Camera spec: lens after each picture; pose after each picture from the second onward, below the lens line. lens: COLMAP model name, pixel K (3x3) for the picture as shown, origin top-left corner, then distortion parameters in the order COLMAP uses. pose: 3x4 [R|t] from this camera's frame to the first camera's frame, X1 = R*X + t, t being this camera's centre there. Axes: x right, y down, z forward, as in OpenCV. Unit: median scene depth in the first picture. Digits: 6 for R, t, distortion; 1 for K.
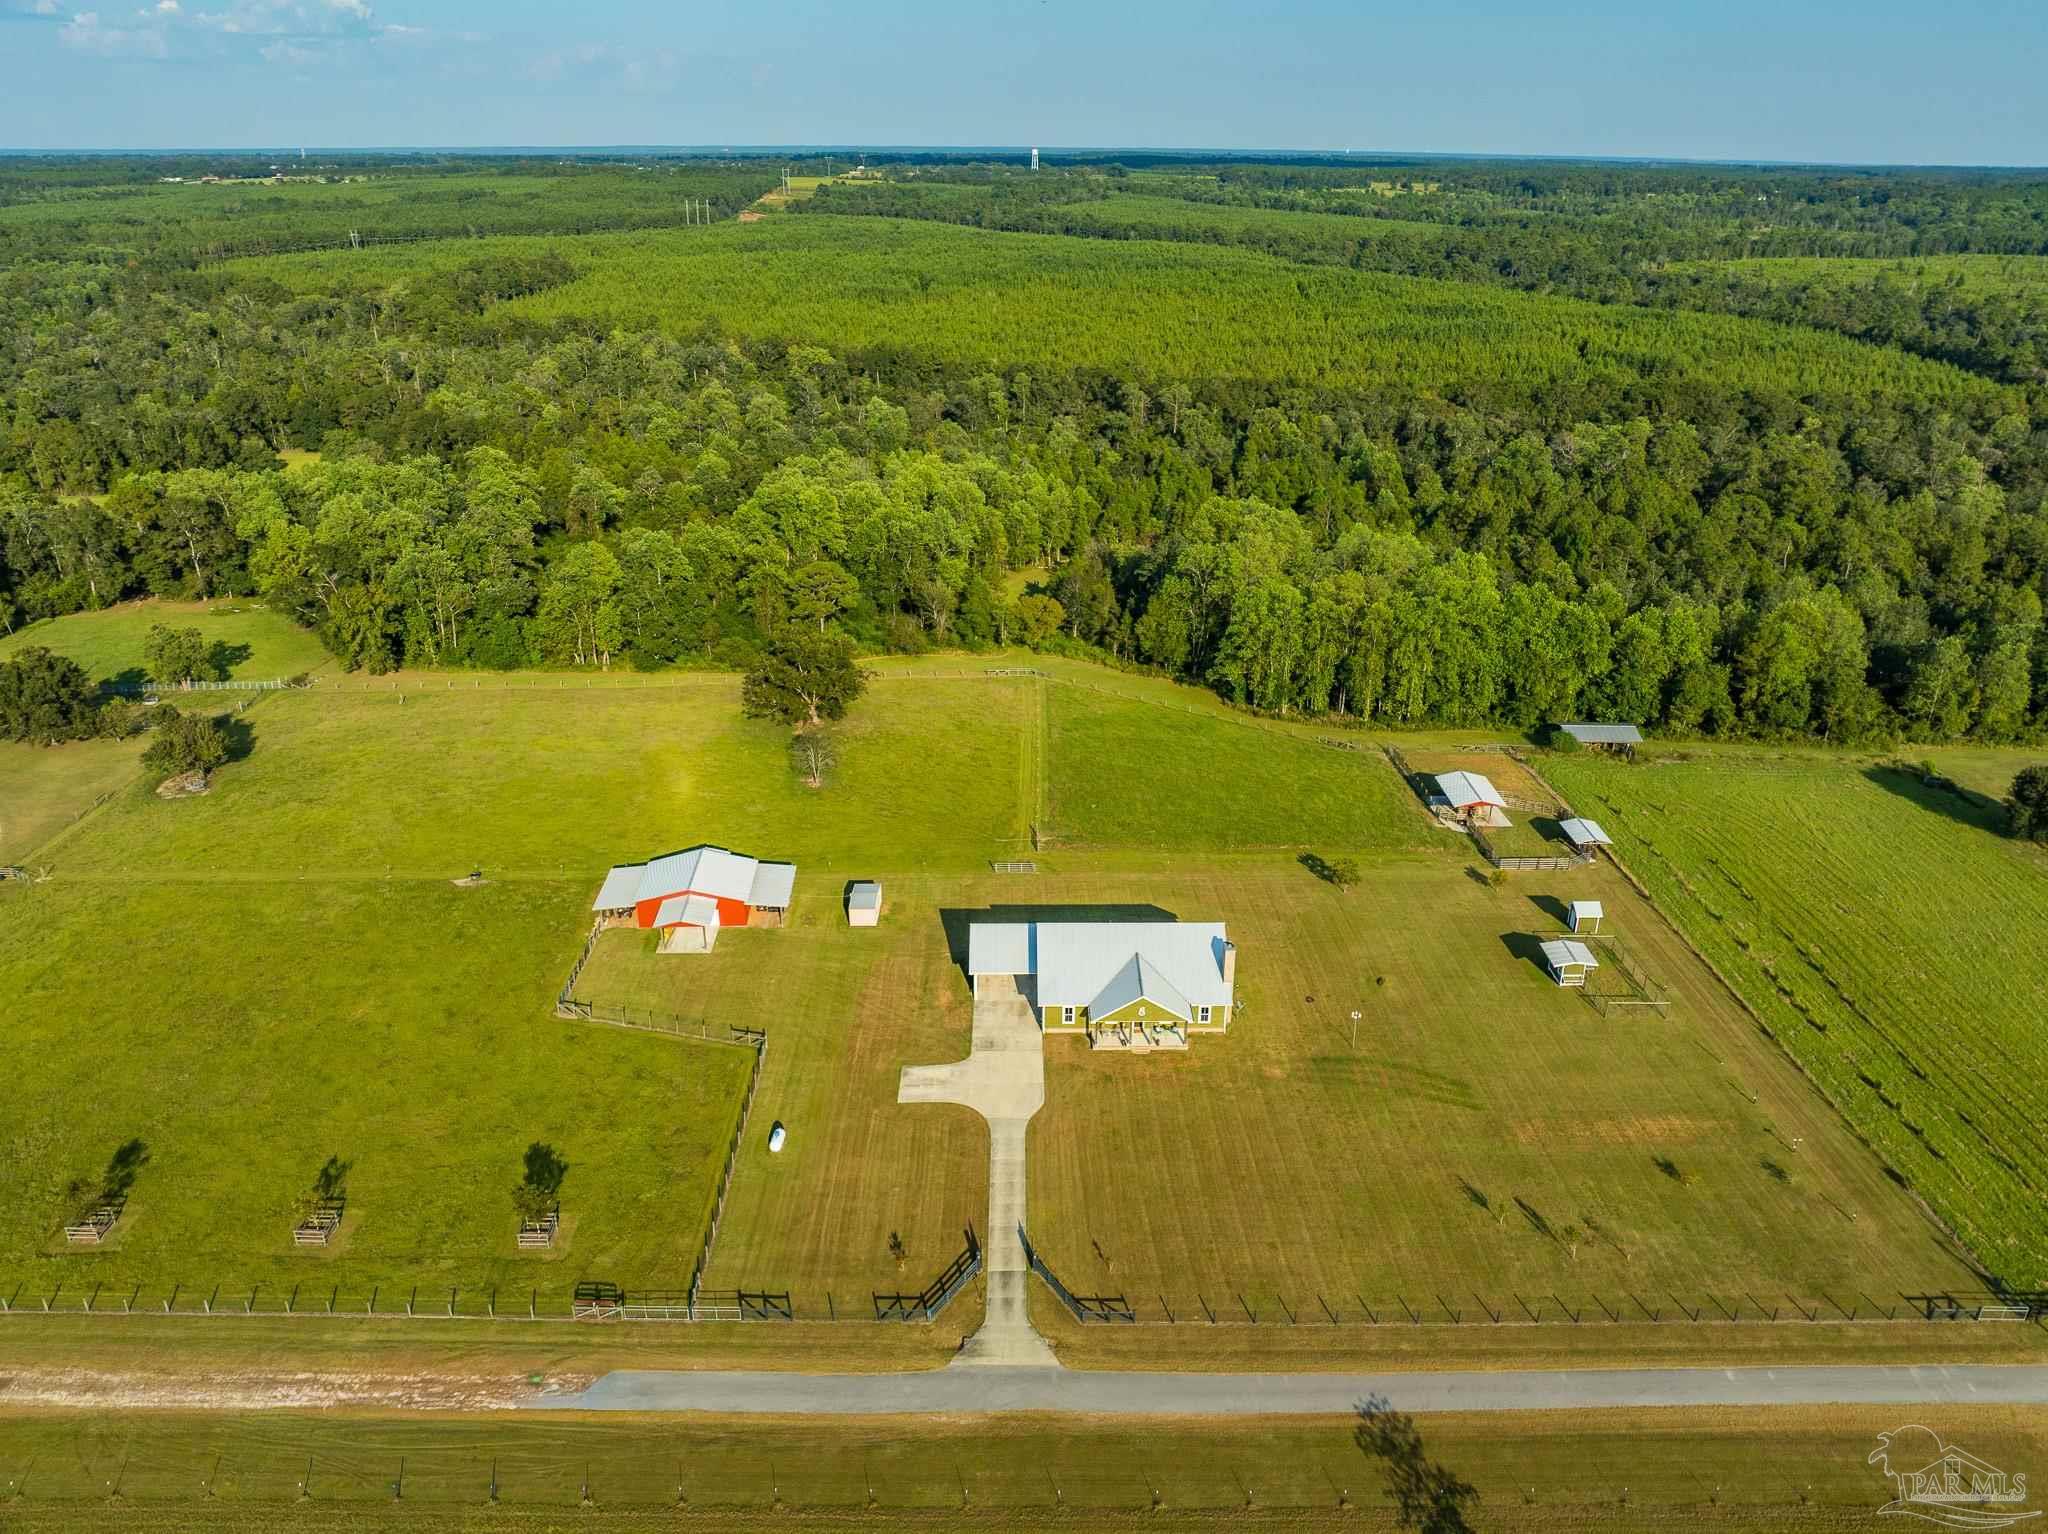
lens RADIAL K [[1441.5, 0, 1036.7], [0, 1441.5, 771.9], [0, 0, 1]] dist [-0.054383, 0.031072]
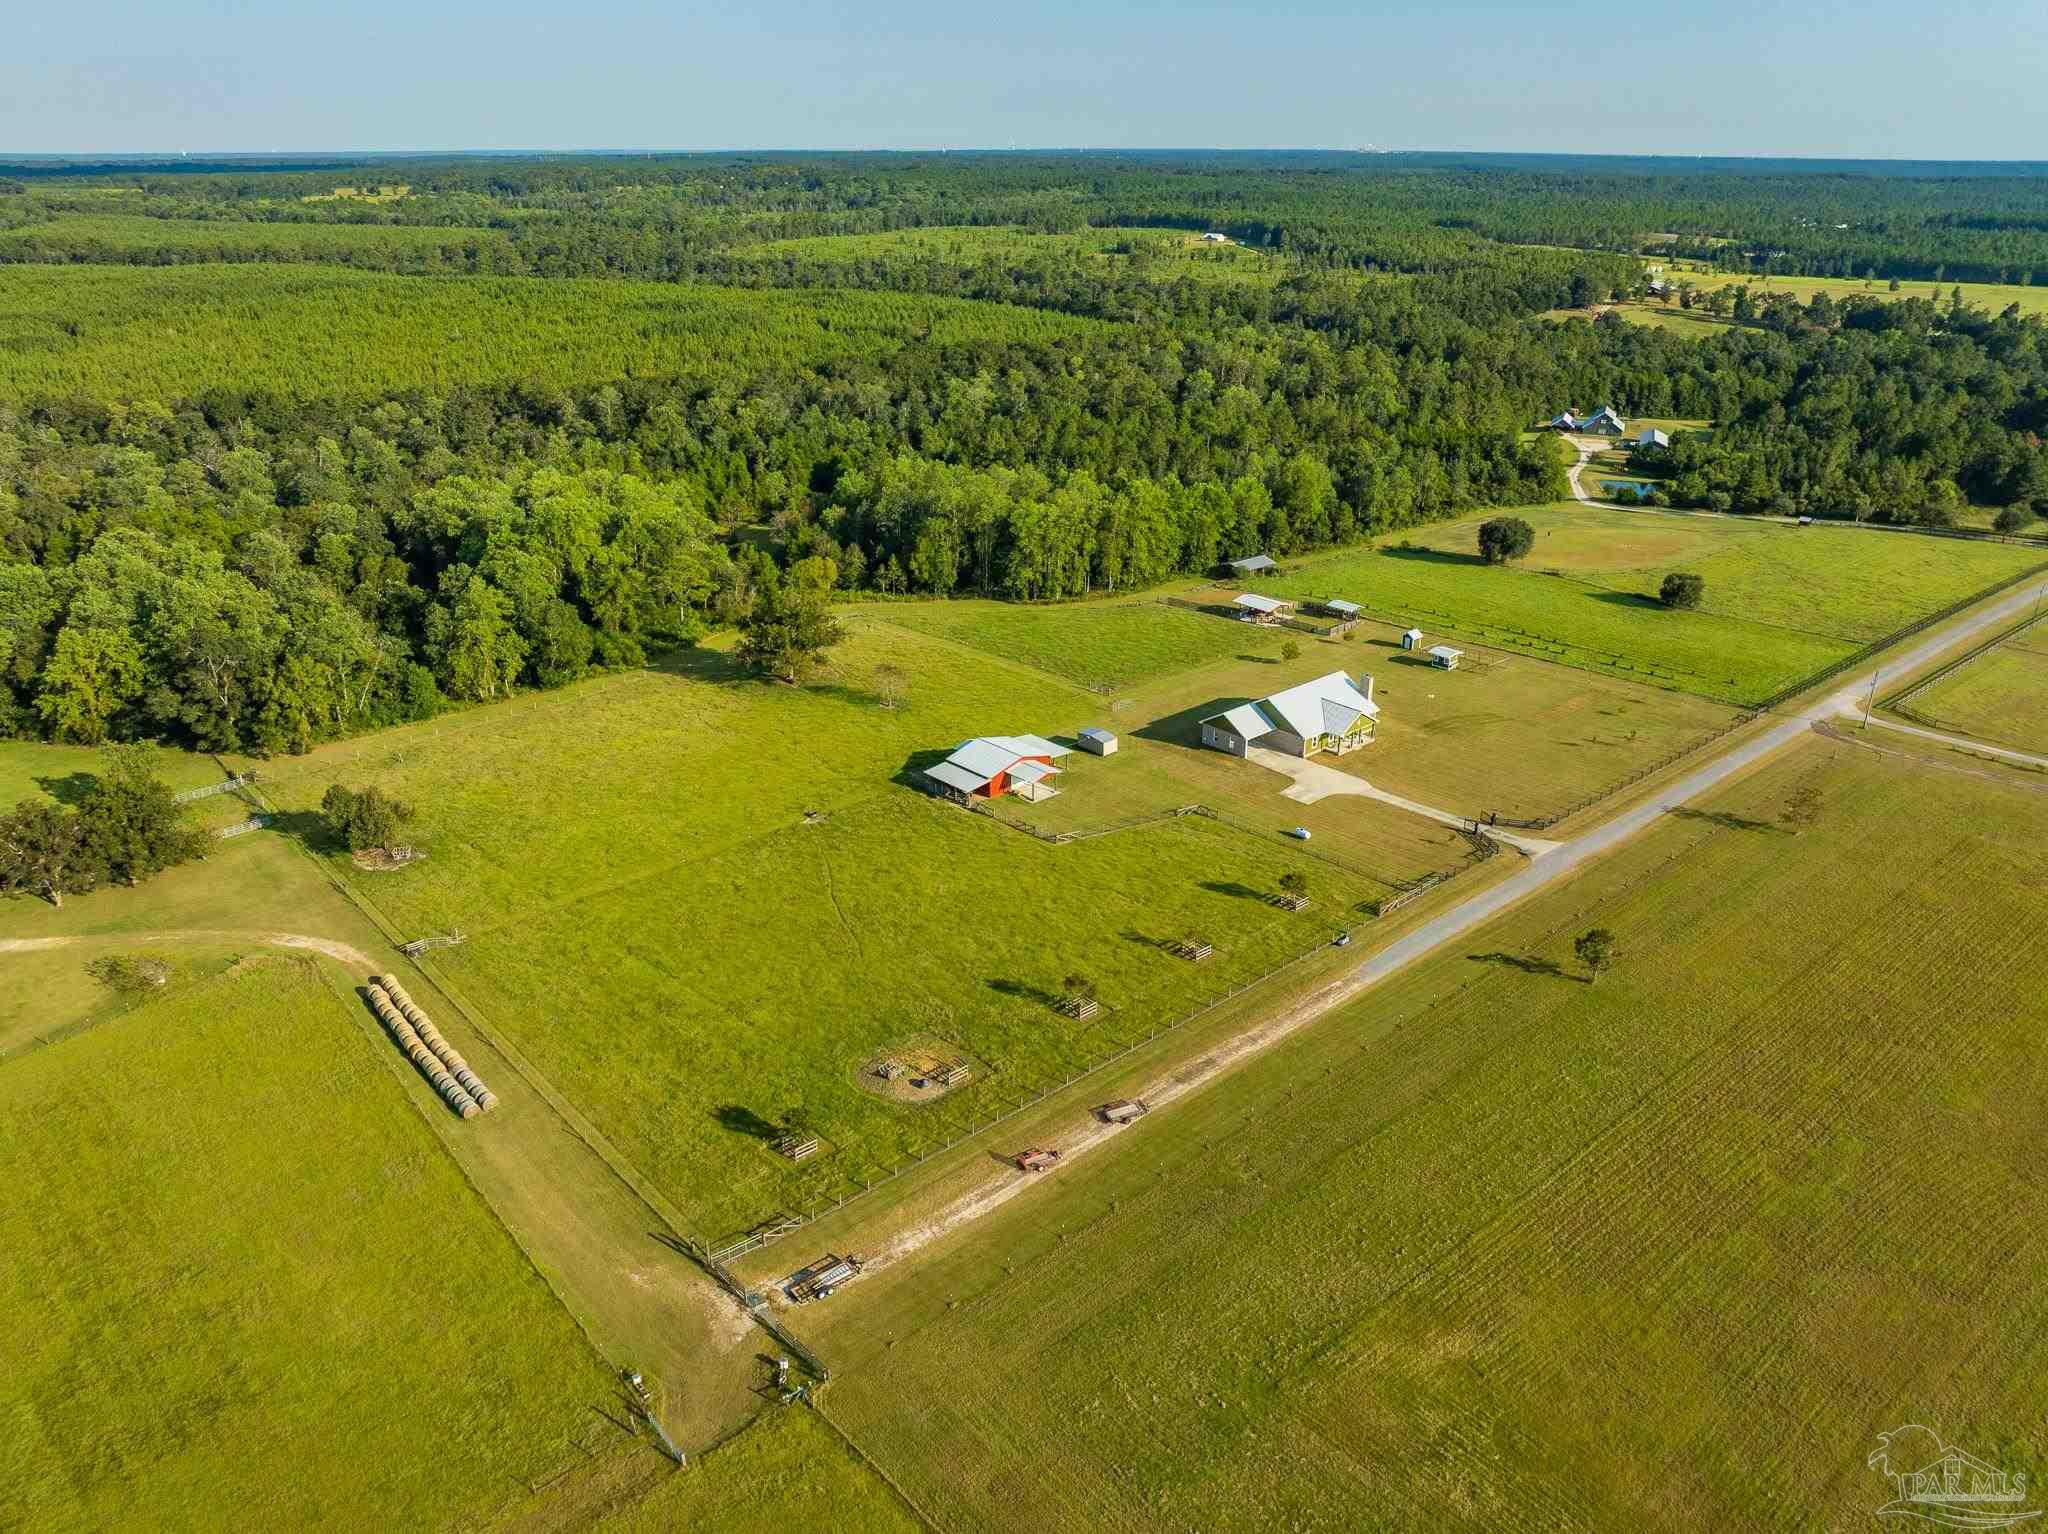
lens RADIAL K [[1441.5, 0, 1036.7], [0, 1441.5, 771.9], [0, 0, 1]] dist [-0.054383, 0.031072]
pose [[0.756540, -0.266834, 0.597031, -0.731070], [0.264520, 0.959810, 0.093780, -0.018461], [-0.598060, 0.086978, 0.796718, -0.048351]]
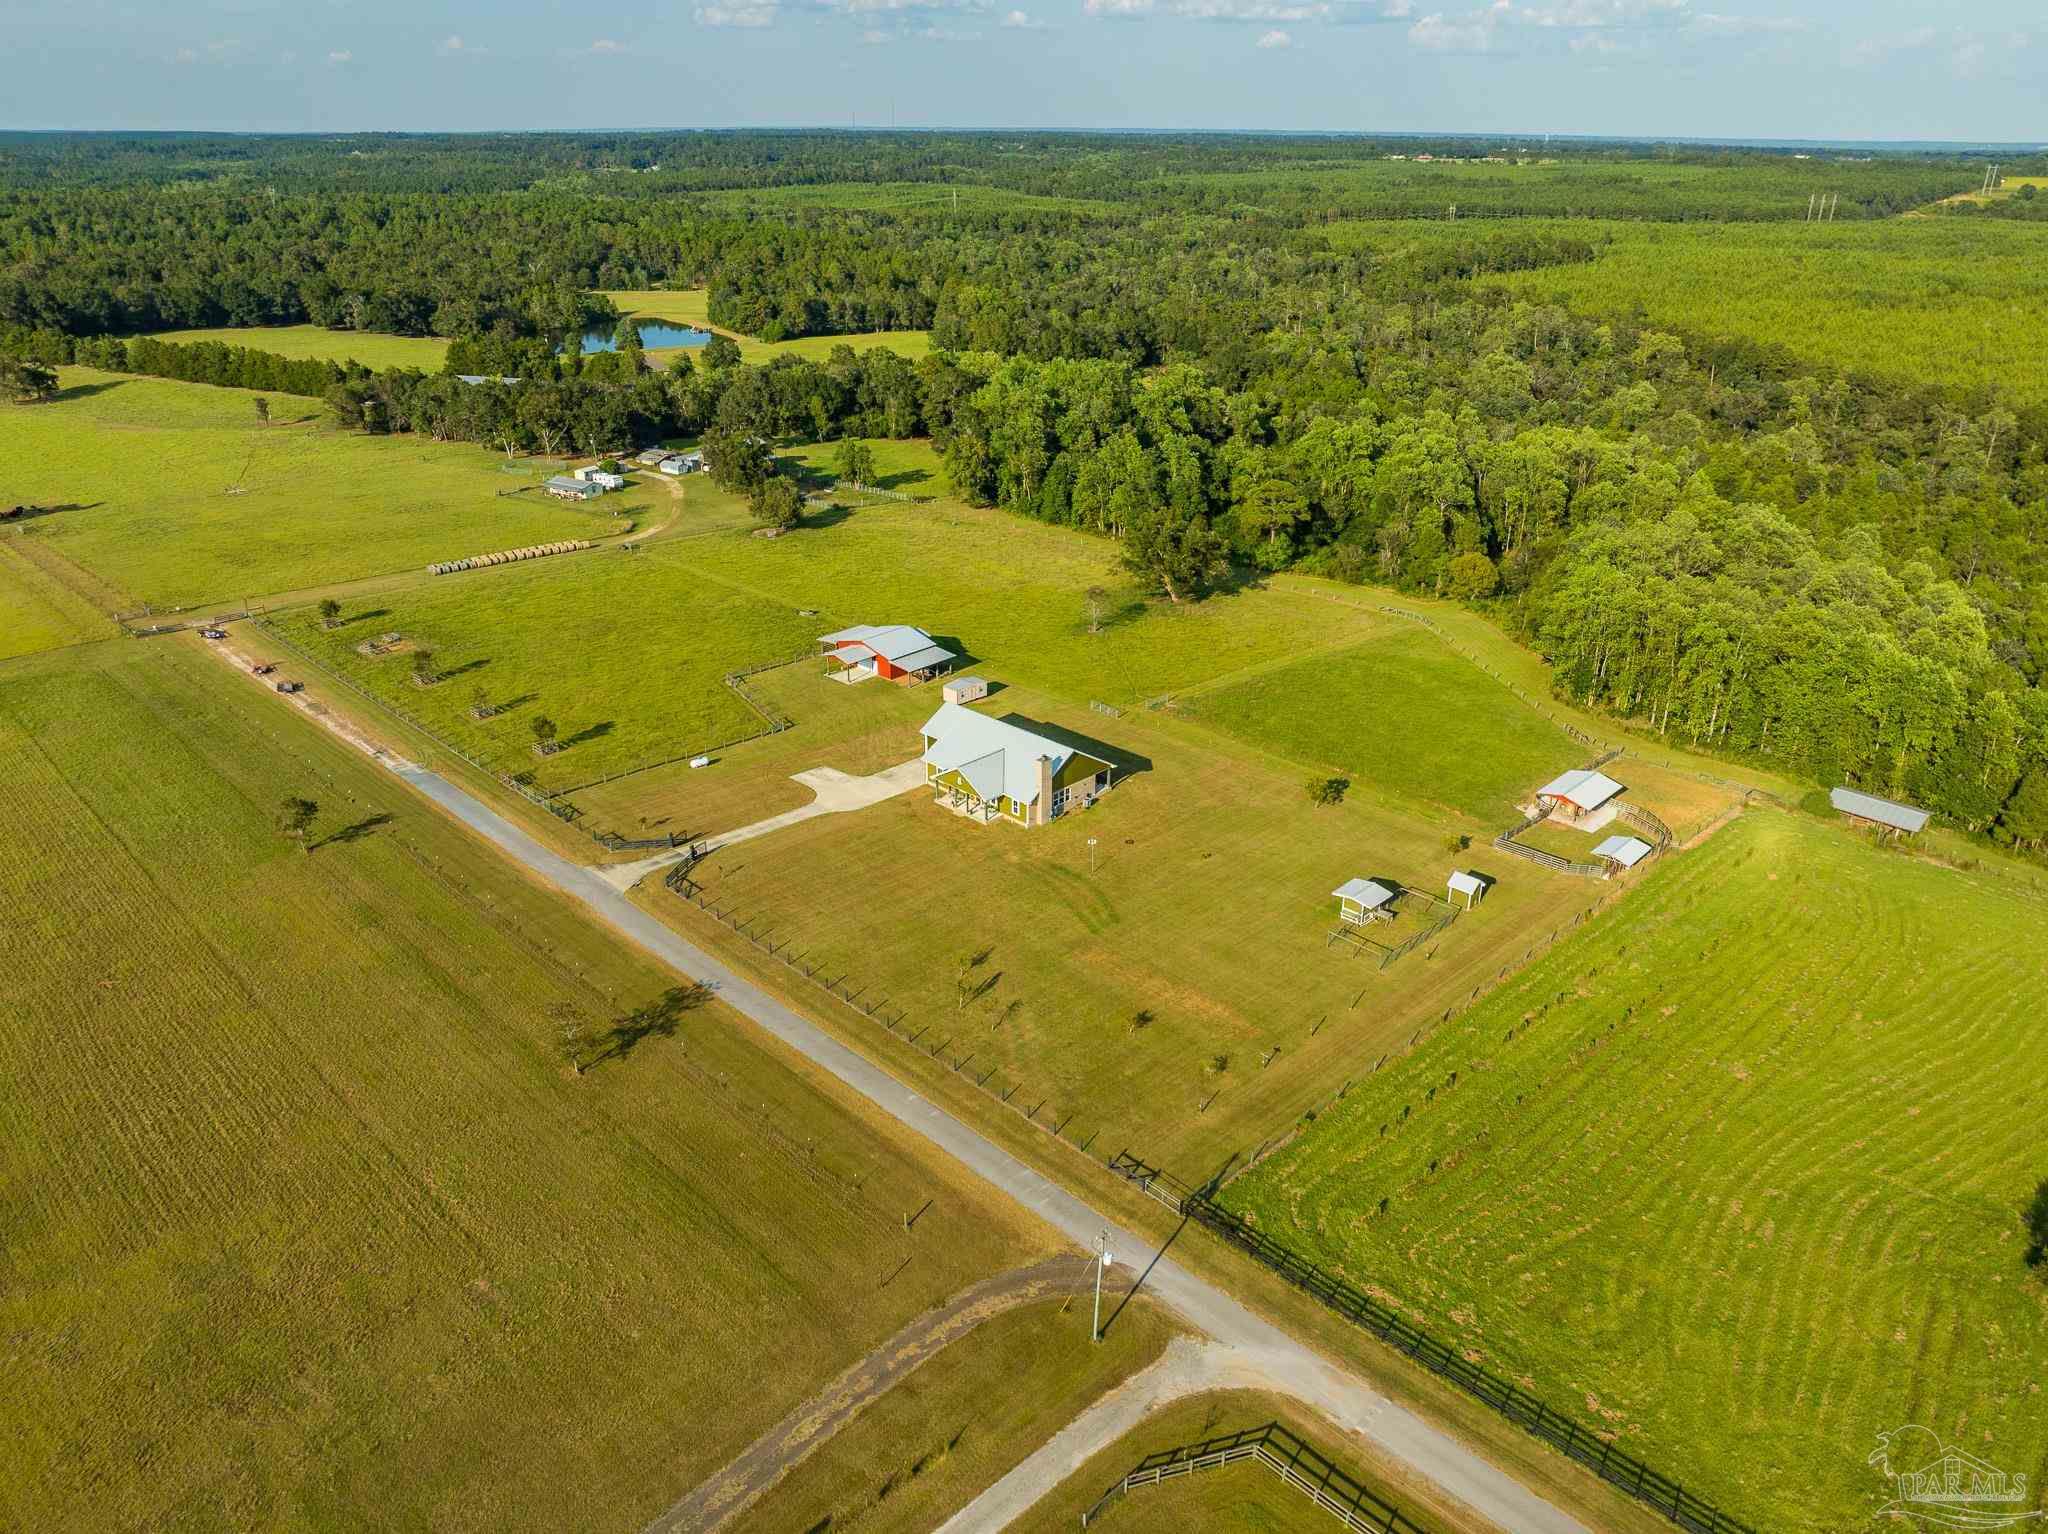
lens RADIAL K [[1444.3, 0, 1033.1], [0, 1444.3, 764.3], [0, 0, 1]] dist [-0.037562, -0.006295]
pose [[0.707547, 0.284954, -0.646667, 0.569362], [-0.284926, 0.952452, 0.107949, -0.001034], [0.646680, 0.107873, 0.755095, 0.052141]]
